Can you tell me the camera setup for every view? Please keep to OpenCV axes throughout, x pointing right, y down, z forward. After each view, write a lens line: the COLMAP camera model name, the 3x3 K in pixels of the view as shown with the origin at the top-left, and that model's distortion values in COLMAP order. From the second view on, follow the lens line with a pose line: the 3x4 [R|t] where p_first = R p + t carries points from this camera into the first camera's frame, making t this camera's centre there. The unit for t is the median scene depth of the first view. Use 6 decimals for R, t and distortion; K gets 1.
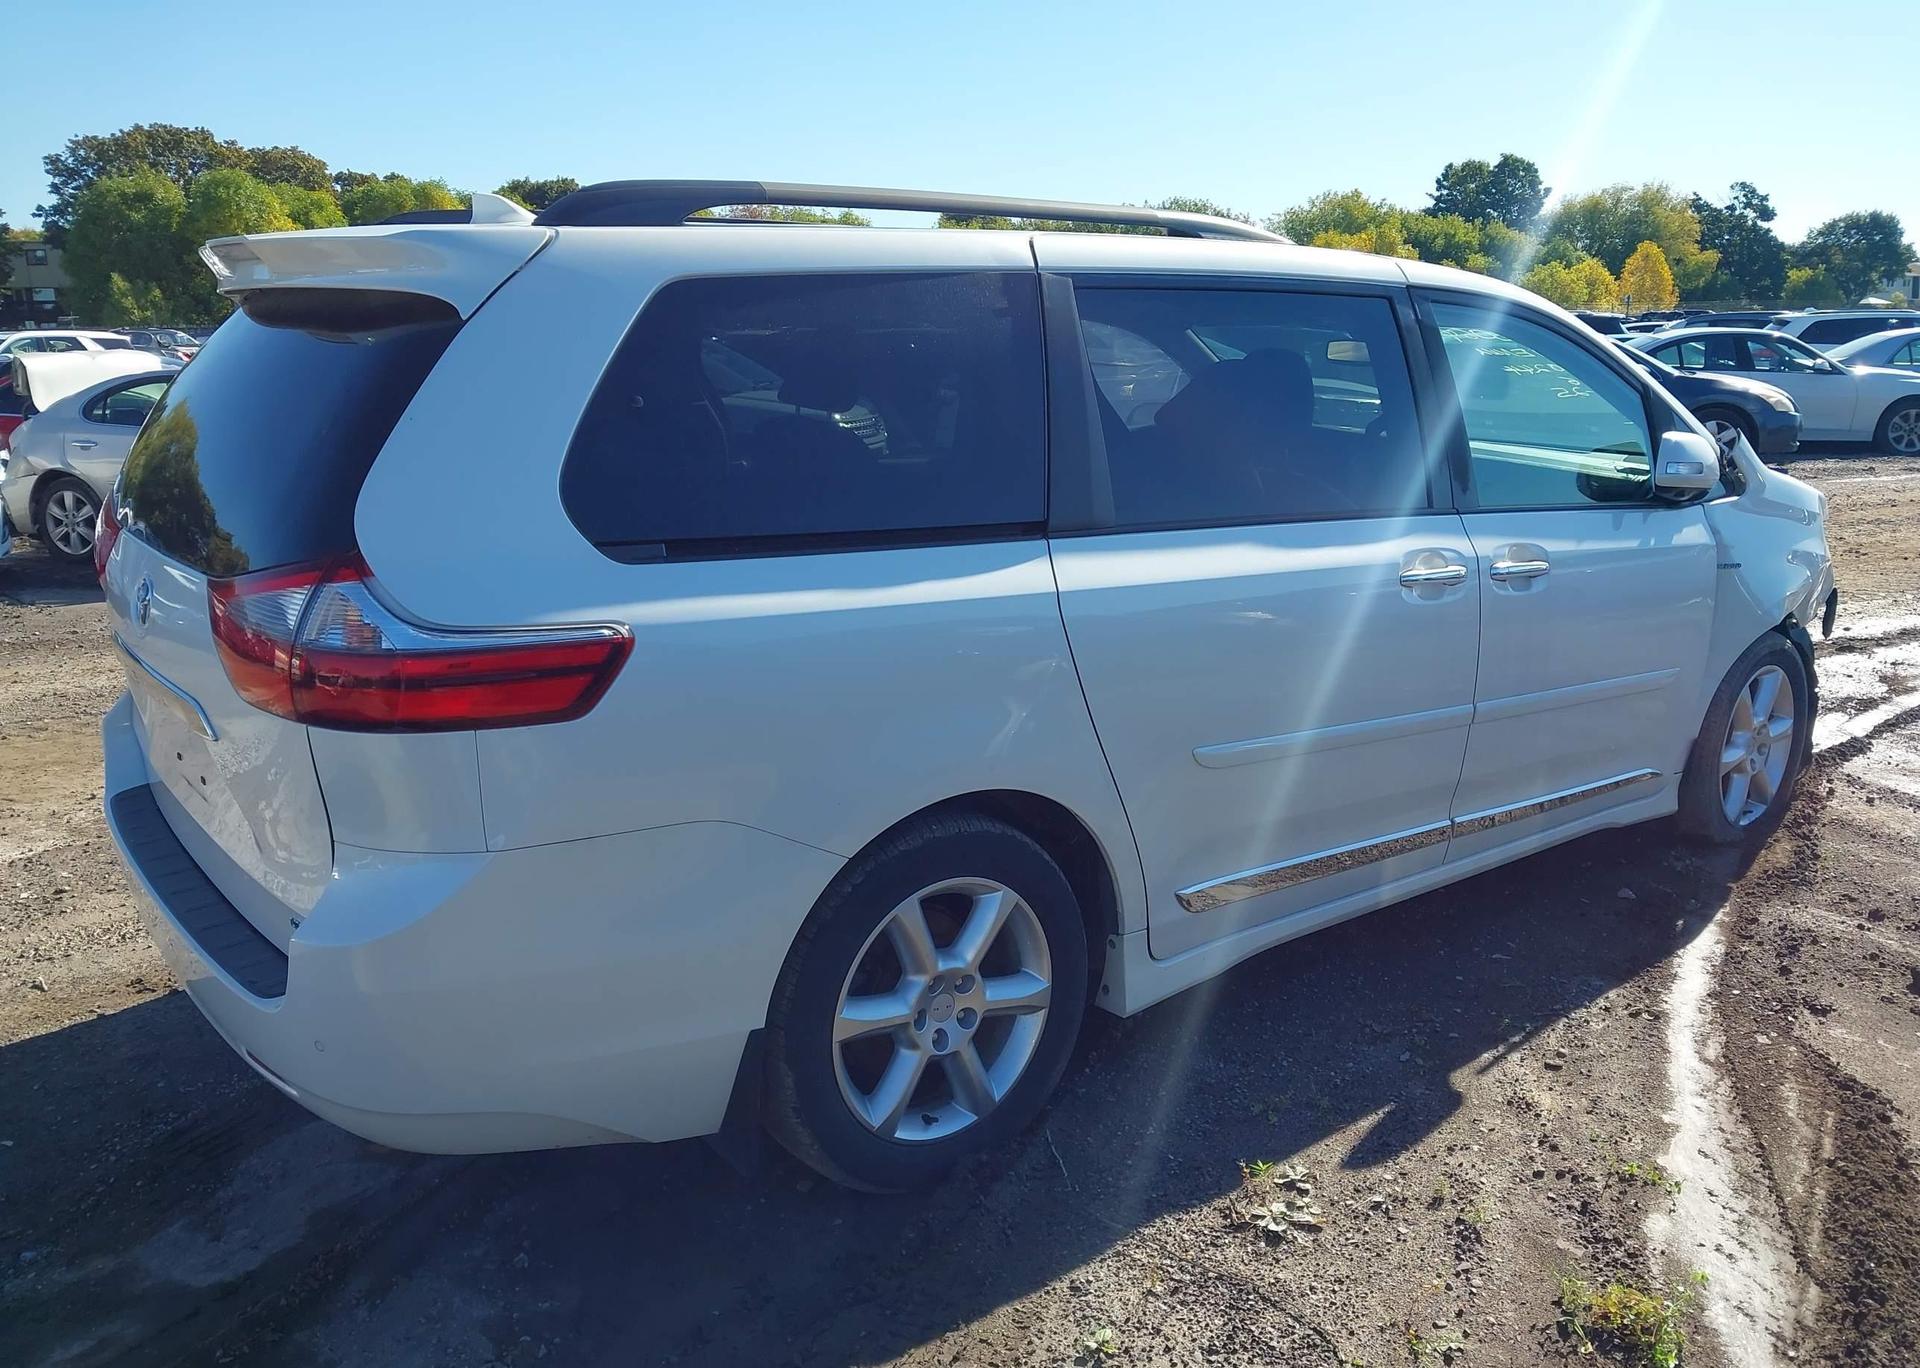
lens RADIAL K [[1497.1, 0, 959.5], [0, 1497.1, 689.6], [0, 0, 1]] dist [0.025397, -0.029599]
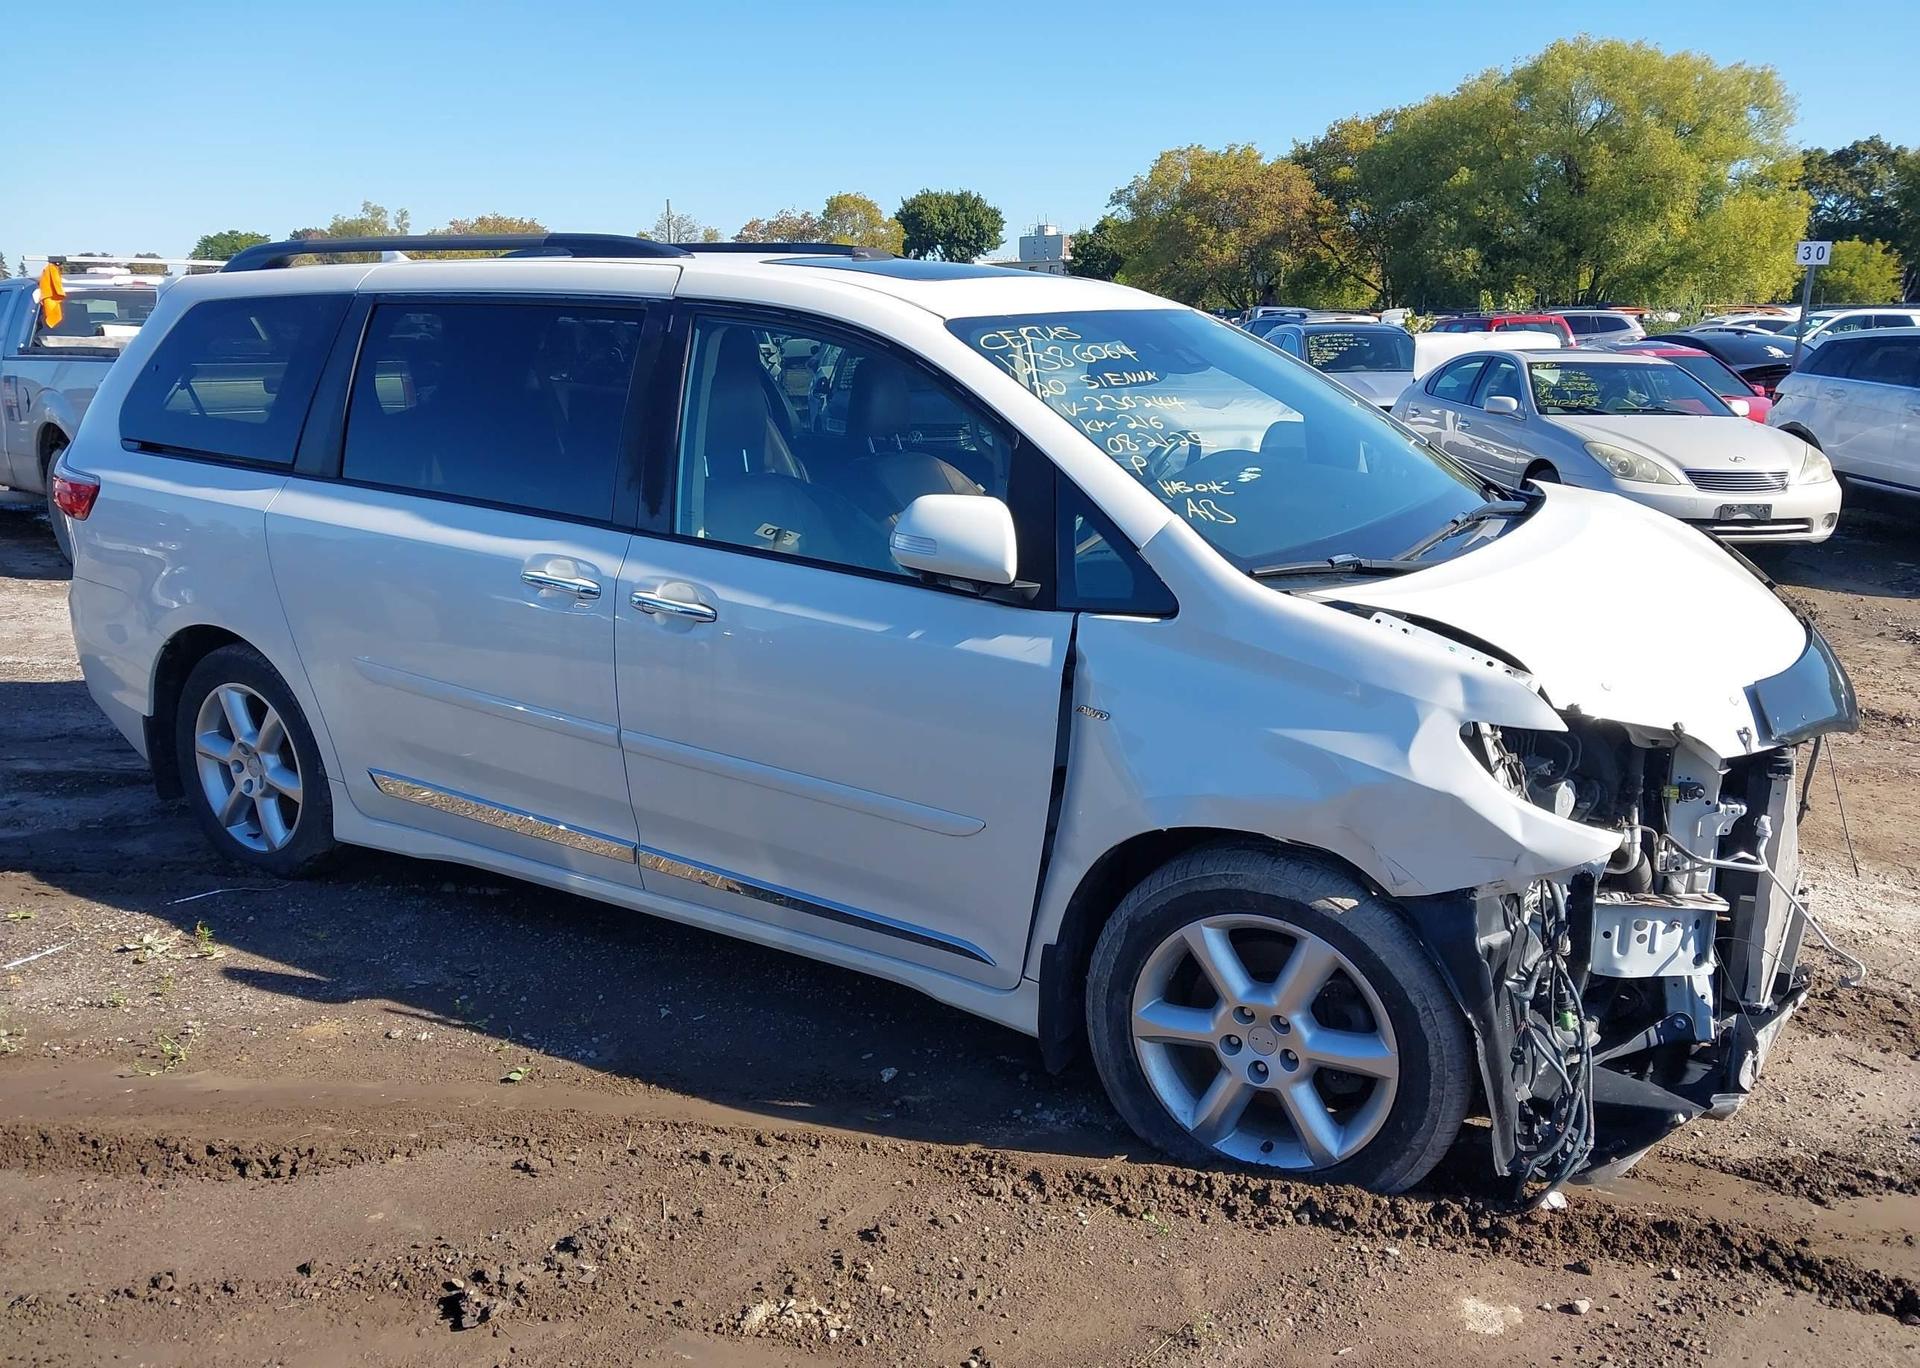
lens RADIAL K [[1497.1, 0, 967.7], [0, 1497.1, 698.5], [0, 0, 1]] dist [0.025397, -0.029599]
pose [[0.358285, 0.242242, -0.901638, 1.594123], [-0.222328, 0.960107, 0.169604, -0.277705], [0.906754, 0.139692, 0.397849, 1.003146]]
